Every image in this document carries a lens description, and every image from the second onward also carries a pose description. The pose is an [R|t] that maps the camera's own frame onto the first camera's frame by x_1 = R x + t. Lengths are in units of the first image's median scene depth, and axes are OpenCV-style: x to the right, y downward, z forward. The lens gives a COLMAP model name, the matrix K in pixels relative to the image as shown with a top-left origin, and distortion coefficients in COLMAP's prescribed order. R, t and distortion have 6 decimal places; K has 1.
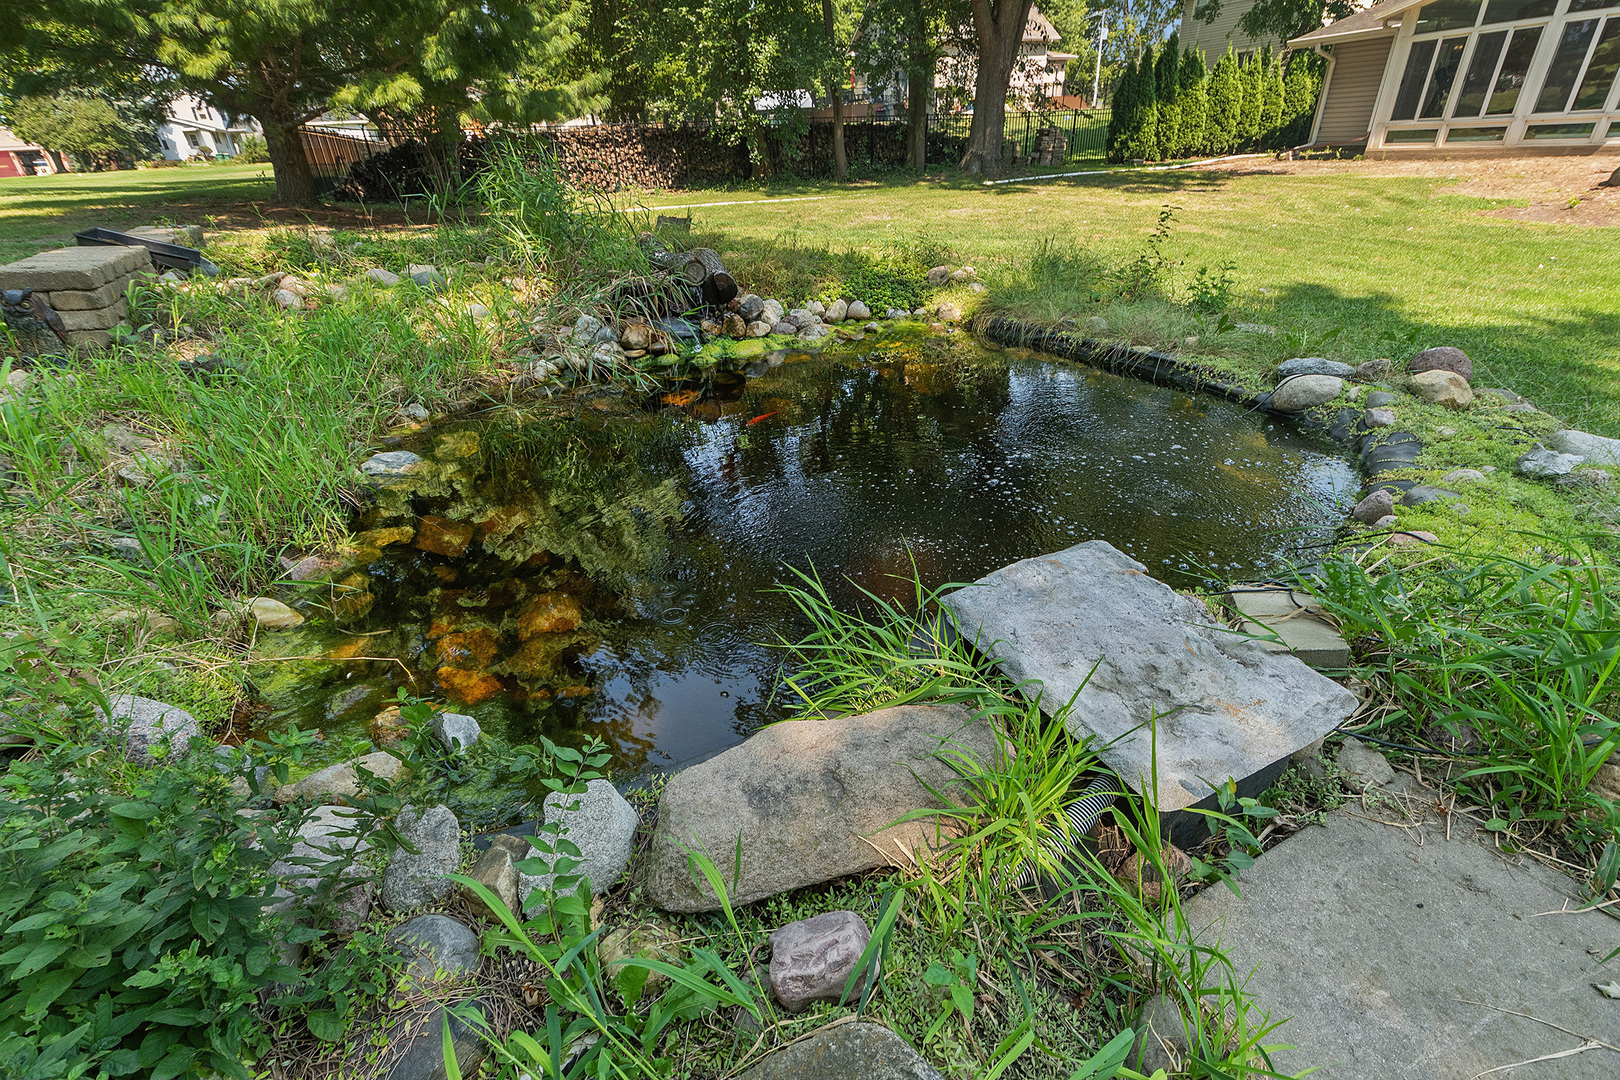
lens RADIAL K [[728.9, 0, 804.9], [0, 728.9, 537.6], [0, 0, 1]] dist [-0.005319, 0.002490]
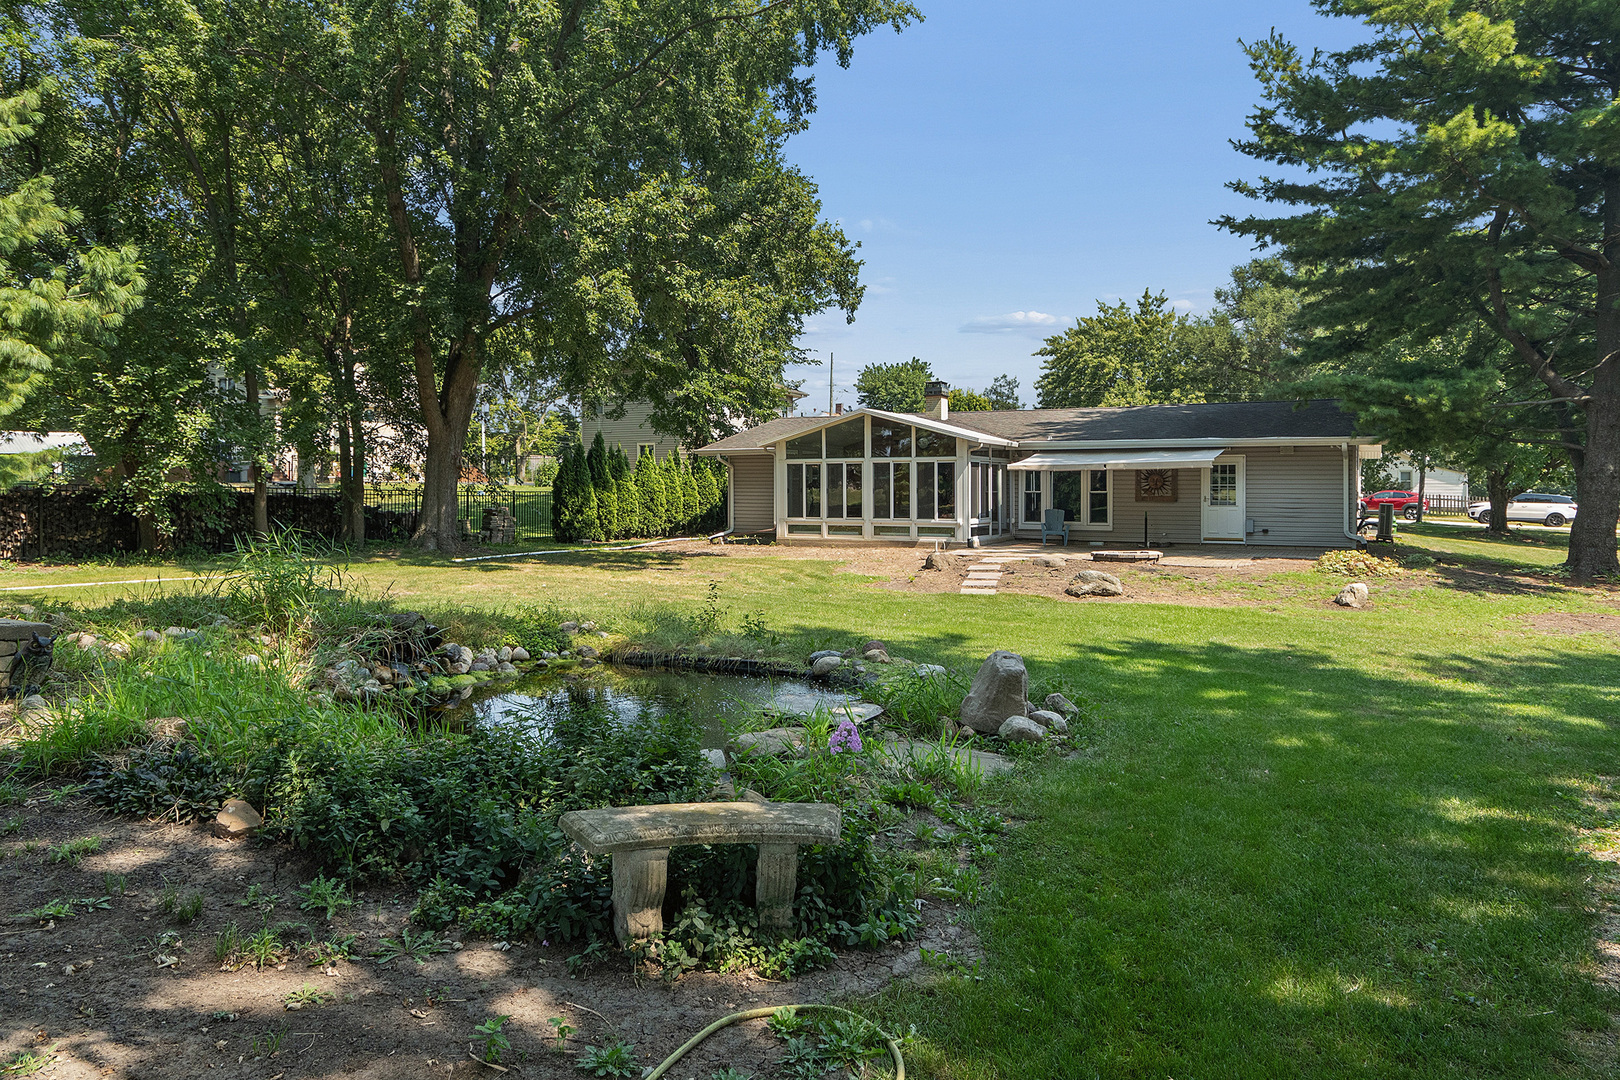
lens RADIAL K [[1031.7, 0, 818.2], [0, 1031.7, 536.0], [0, 0, 1]] dist [0.000875, -0.000717]
pose [[0.789194, 0.024901, 0.613639, -0.218932], [0.257654, 0.893569, -0.367626, 0.105914], [-0.557483, 0.448235, 0.698783, -0.228191]]
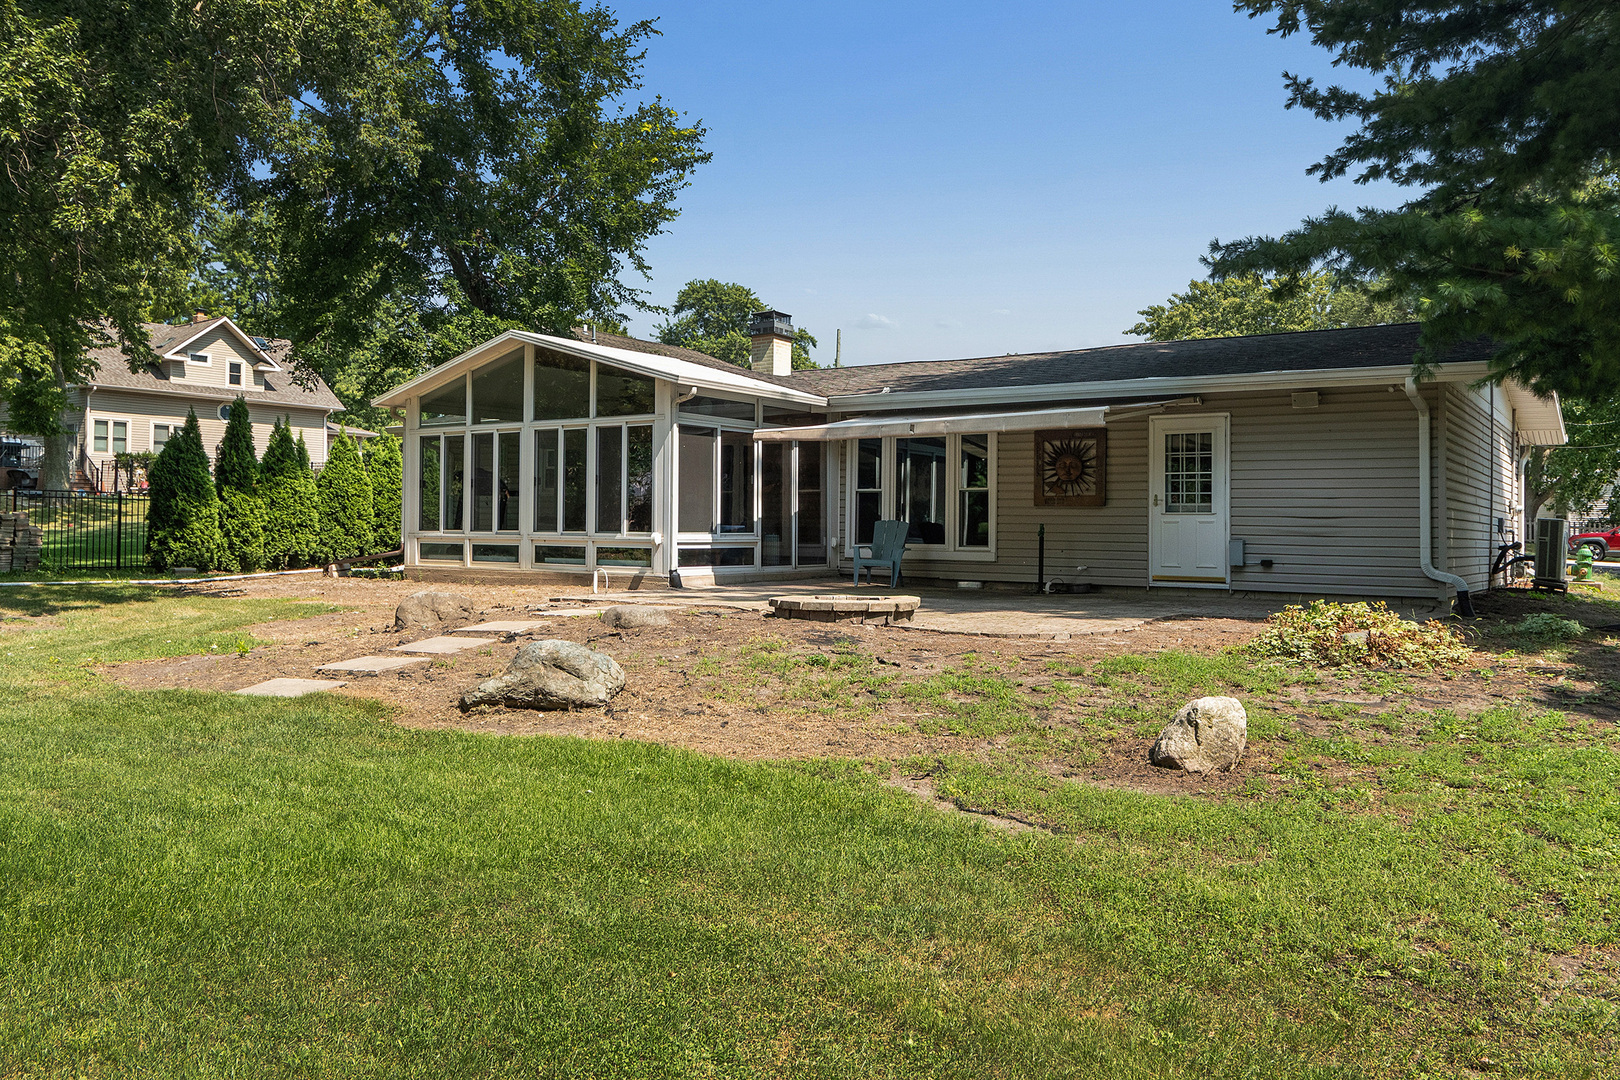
lens RADIAL K [[1226.3, 0, 812.7], [0, 1226.3, 535.6], [0, 0, 1]] dist [0.002016, 0.001928]
pose [[0.853612, 0.056648, 0.517820, 0.517001], [0.200873, 0.881389, -0.427555, 0.006922], [-0.480621, 0.468982, 0.740985, -0.046257]]
